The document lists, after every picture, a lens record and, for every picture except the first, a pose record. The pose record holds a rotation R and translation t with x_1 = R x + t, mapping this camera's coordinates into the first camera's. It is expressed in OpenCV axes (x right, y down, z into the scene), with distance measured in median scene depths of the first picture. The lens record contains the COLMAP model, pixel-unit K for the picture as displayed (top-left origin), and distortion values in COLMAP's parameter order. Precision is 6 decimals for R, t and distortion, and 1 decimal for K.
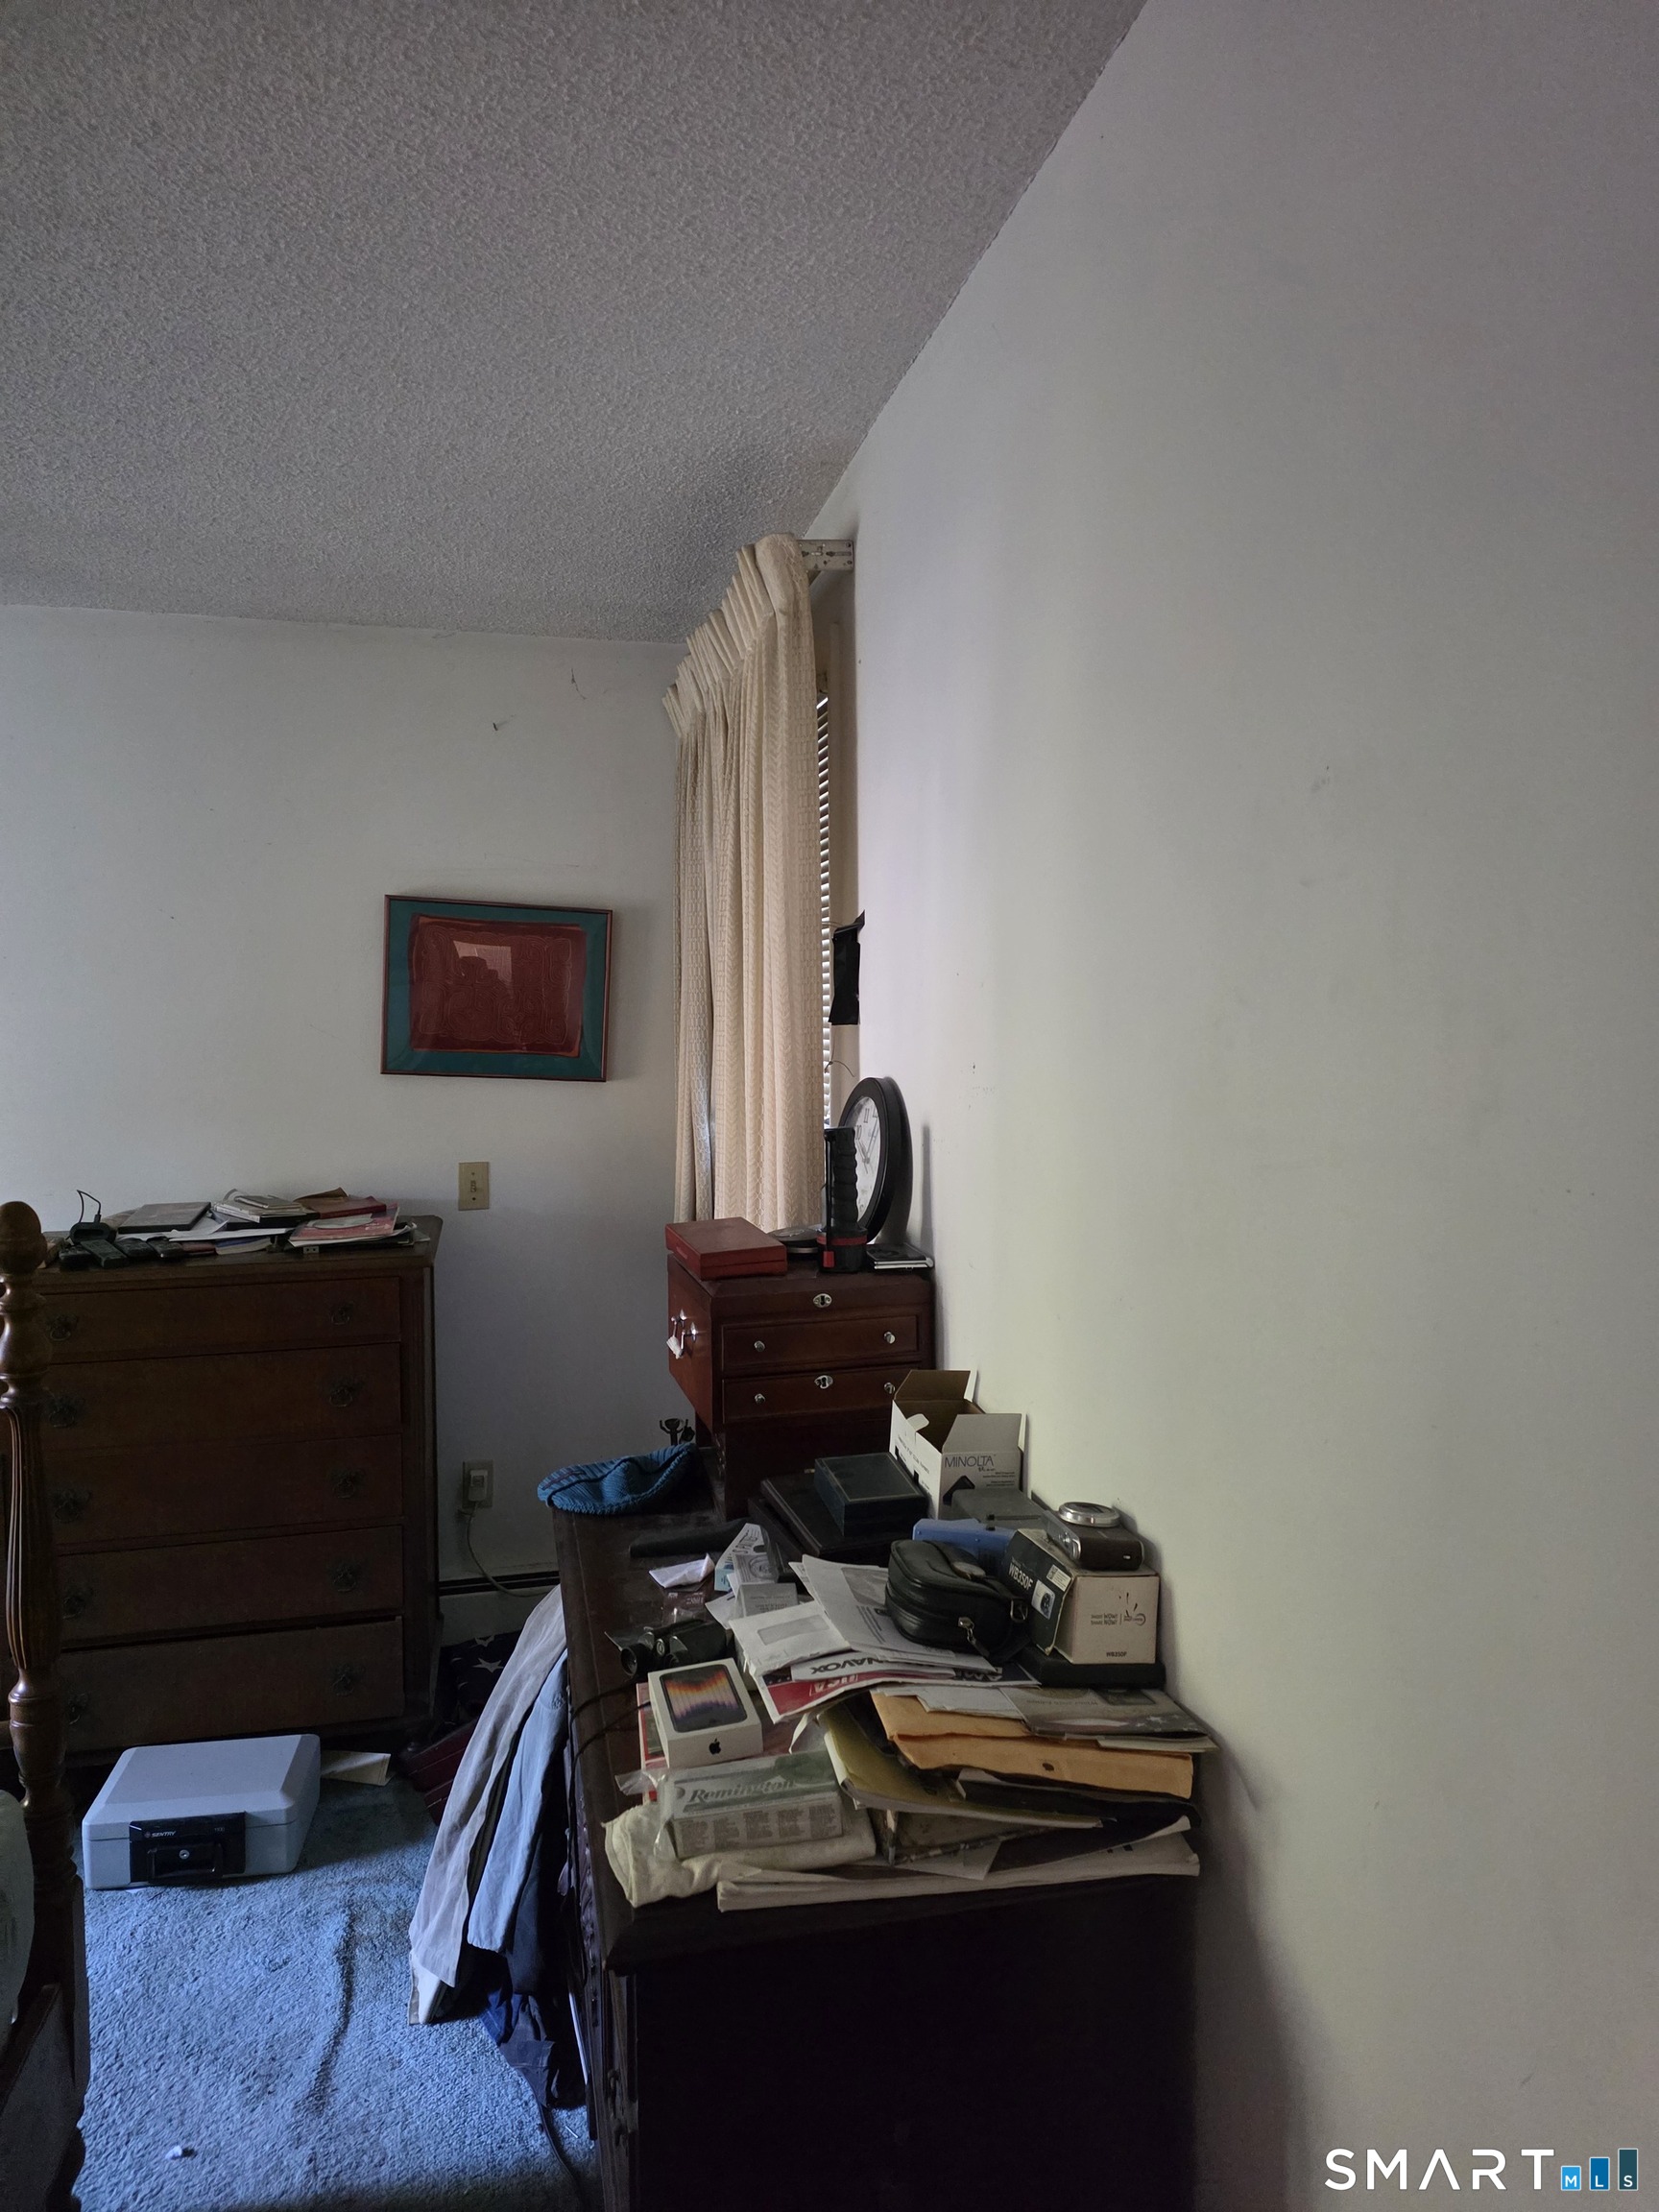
lens RADIAL K [[1456.1, 0, 743.3], [0, 1456.1, 1114.9], [0, 0, 1]] dist [0.073117, -0.052932]
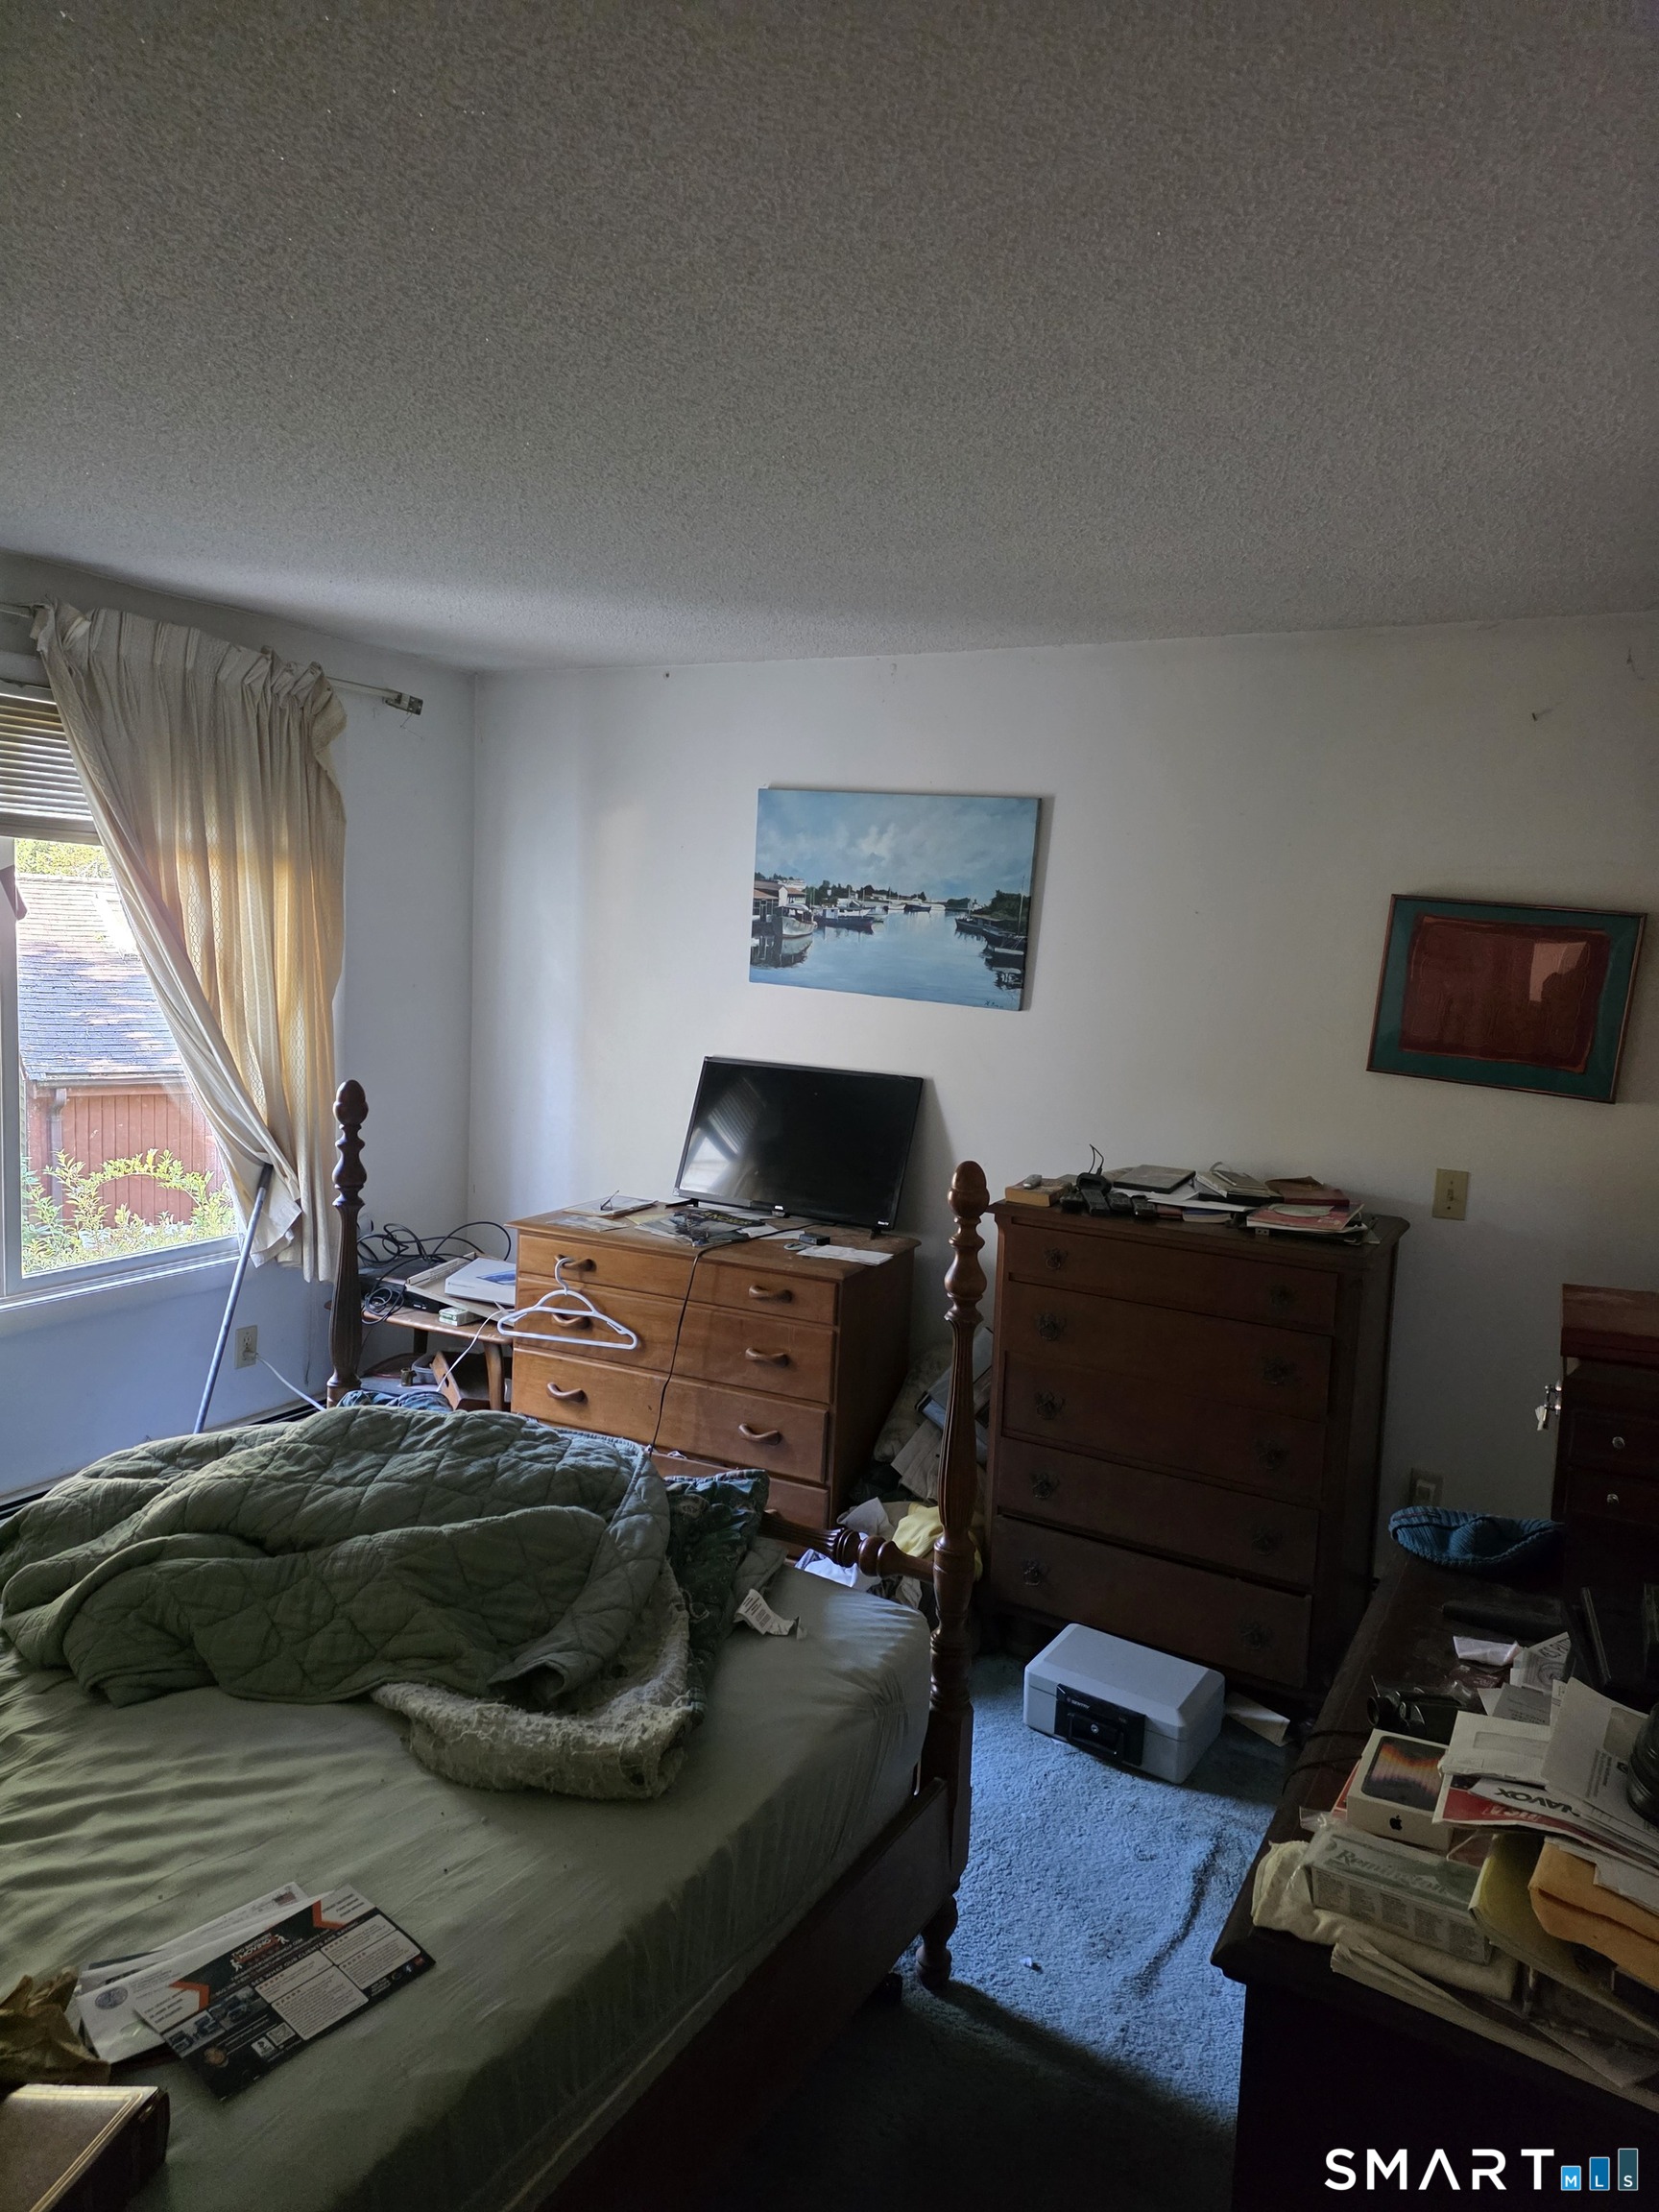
lens RADIAL K [[1456.1, 0, 837.4], [0, 1456.1, 1086.5], [0, 0, 1]] dist [0.073117, -0.052932]
pose [[0.745570, 0.111641, -0.657010, 0.202113], [-0.093822, 0.993633, 0.062373, -0.062648], [0.659790, 0.015139, 0.751297, -0.009160]]
